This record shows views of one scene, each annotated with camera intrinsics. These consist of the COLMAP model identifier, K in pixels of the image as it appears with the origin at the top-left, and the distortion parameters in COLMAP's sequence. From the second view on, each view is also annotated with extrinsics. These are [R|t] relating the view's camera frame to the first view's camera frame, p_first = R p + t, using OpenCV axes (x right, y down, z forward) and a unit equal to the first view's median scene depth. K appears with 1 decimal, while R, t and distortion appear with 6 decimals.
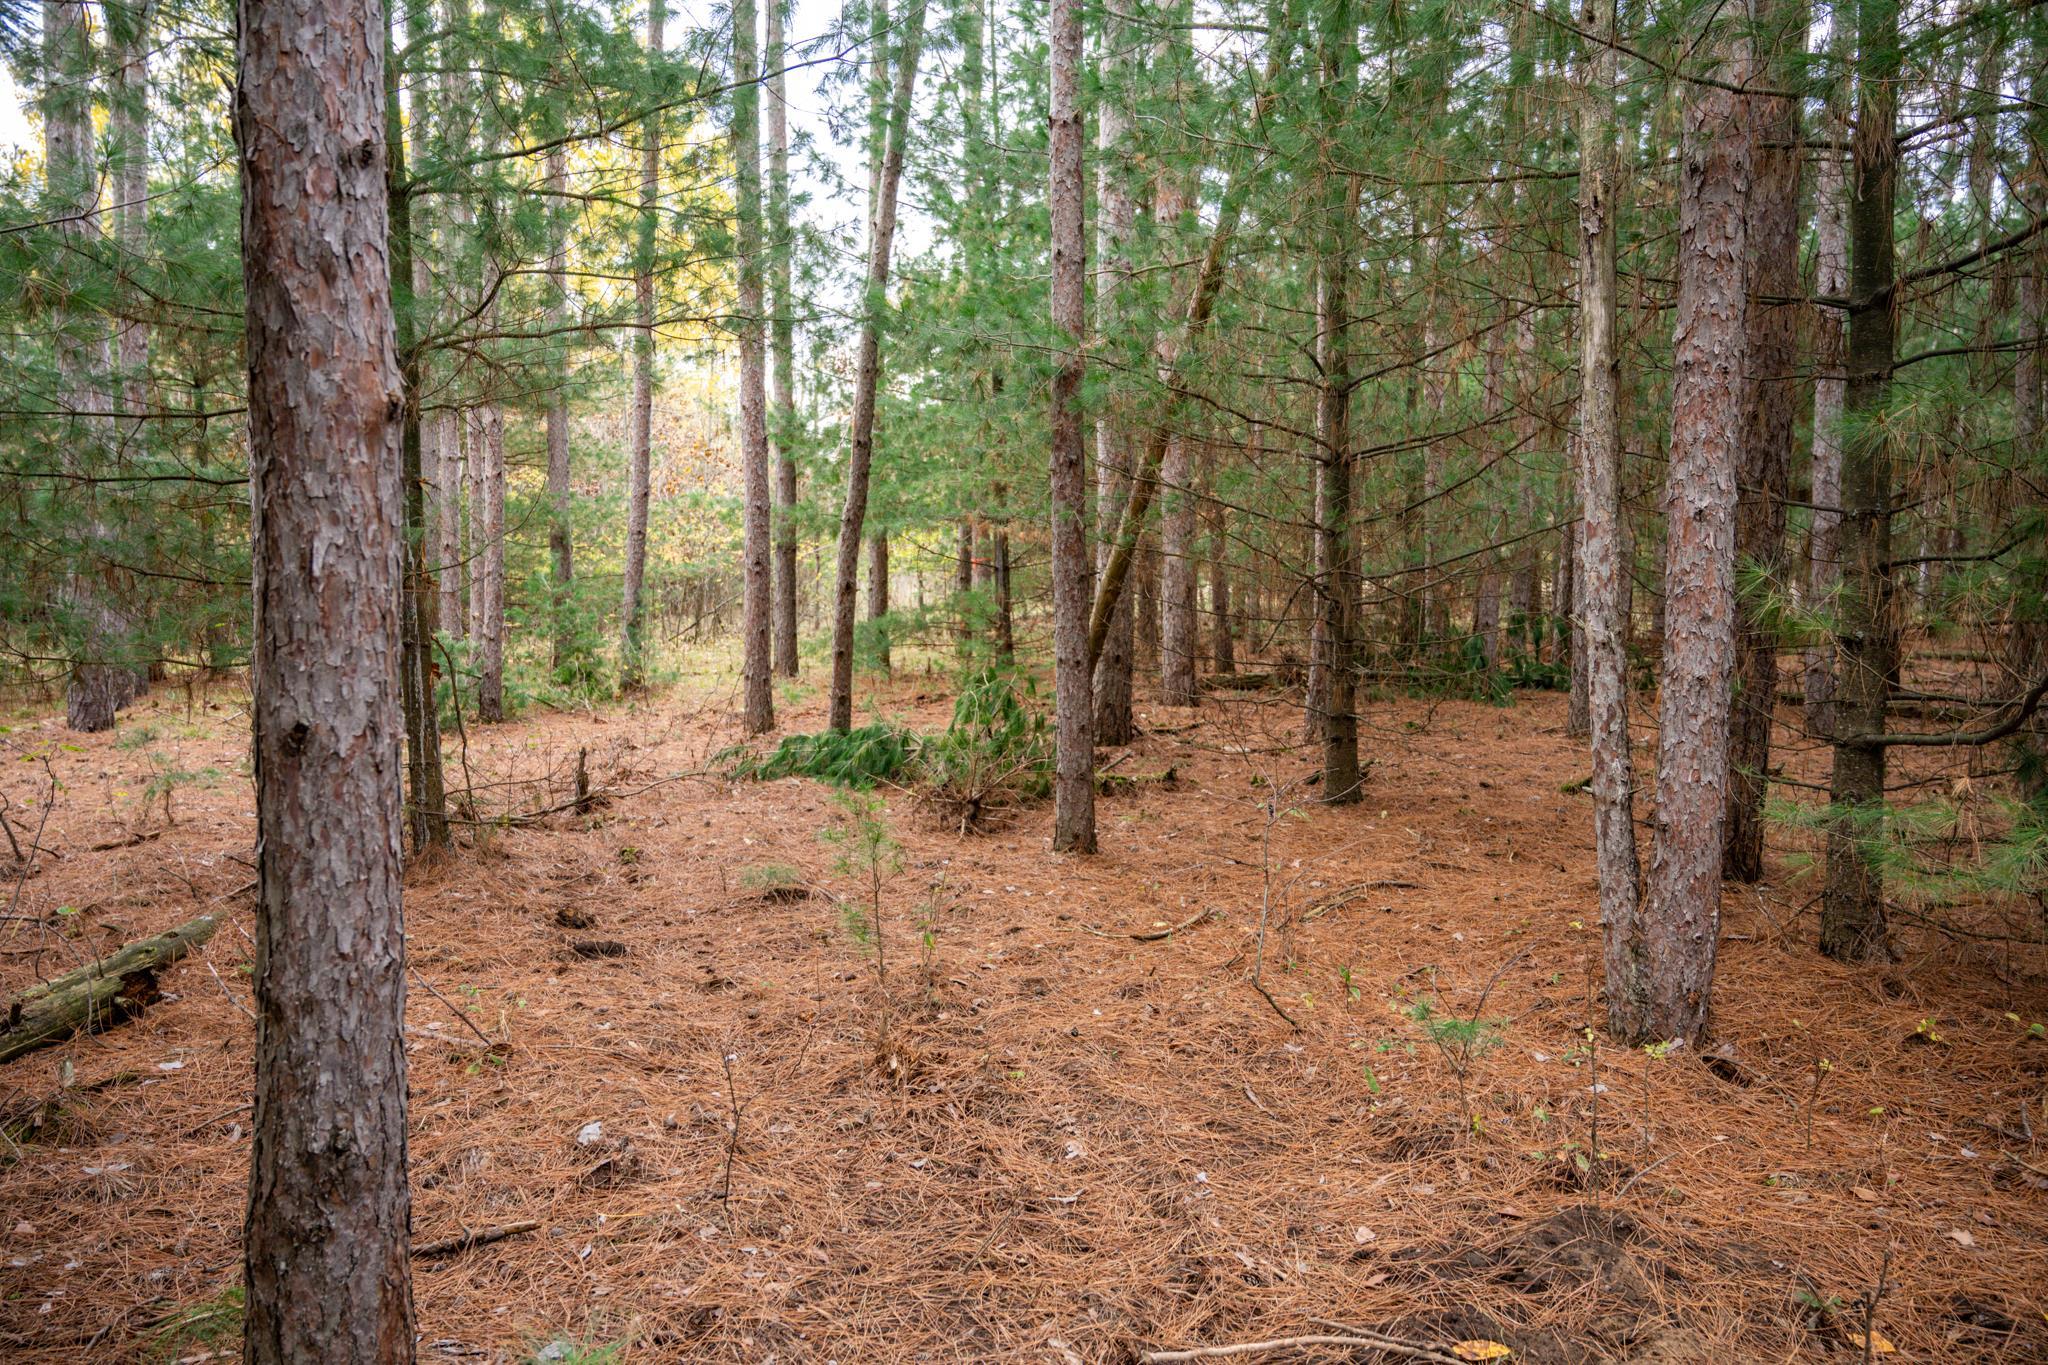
lens RADIAL K [[1387.6, 0, 1024.8], [0, 1387.6, 681.6], [0, 0, 1]] dist [-0.006740, 0.004661]
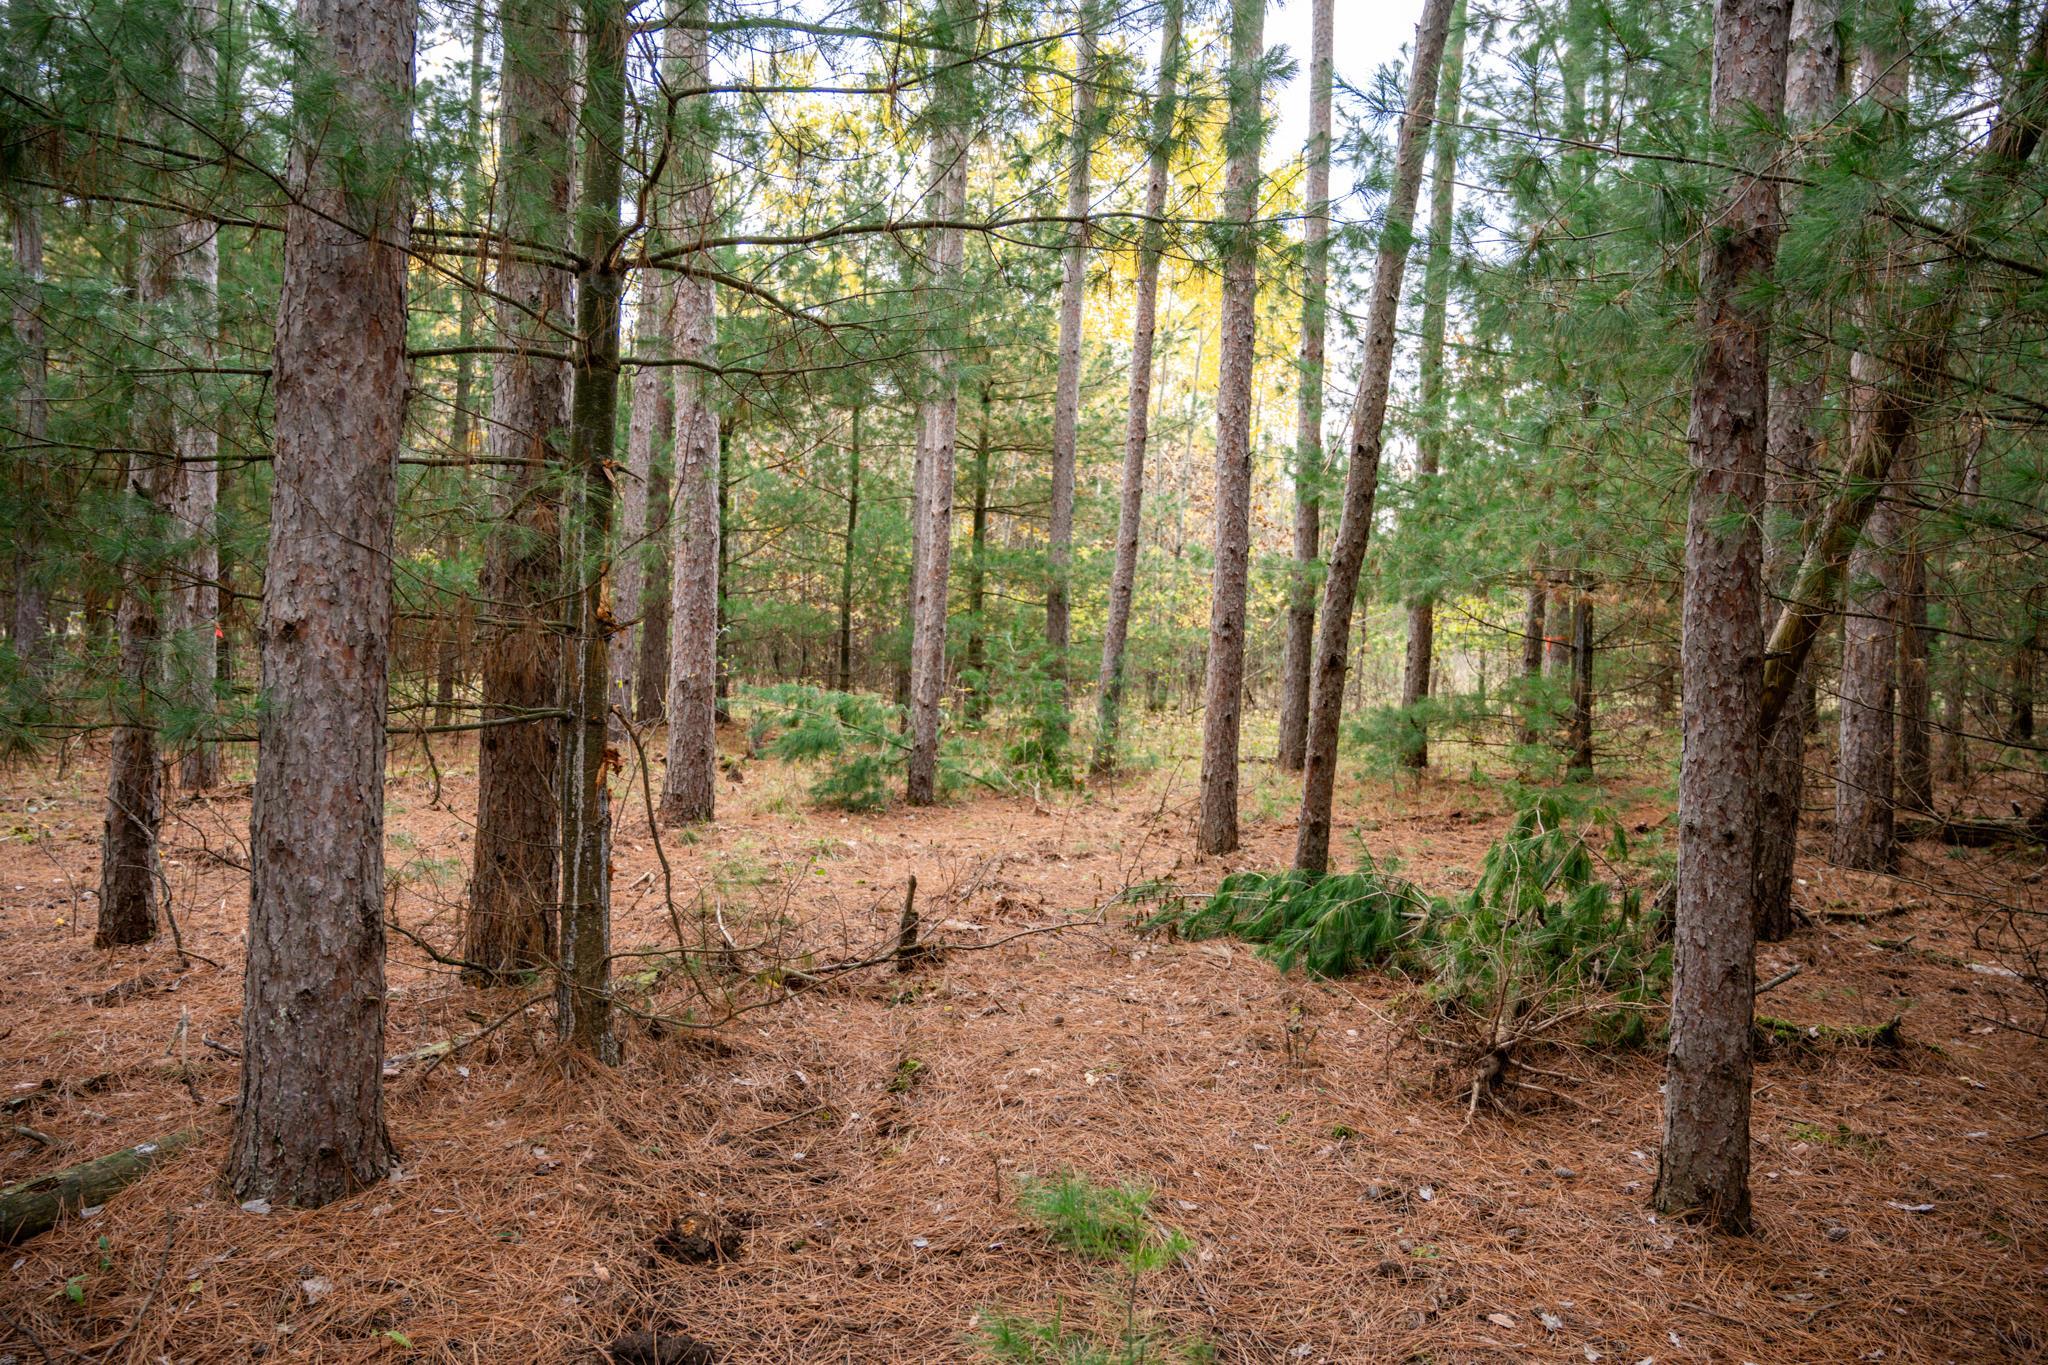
lens RADIAL K [[1387.6, 0, 1028.4], [0, 1387.6, 684.1], [0, 0, 1]] dist [-0.006740, 0.004661]
pose [[0.920707, 0.051220, -0.386879, -0.001978], [-0.070840, 0.996815, -0.036616, -0.021929], [0.383772, 0.061119, 0.921403, 0.315712]]
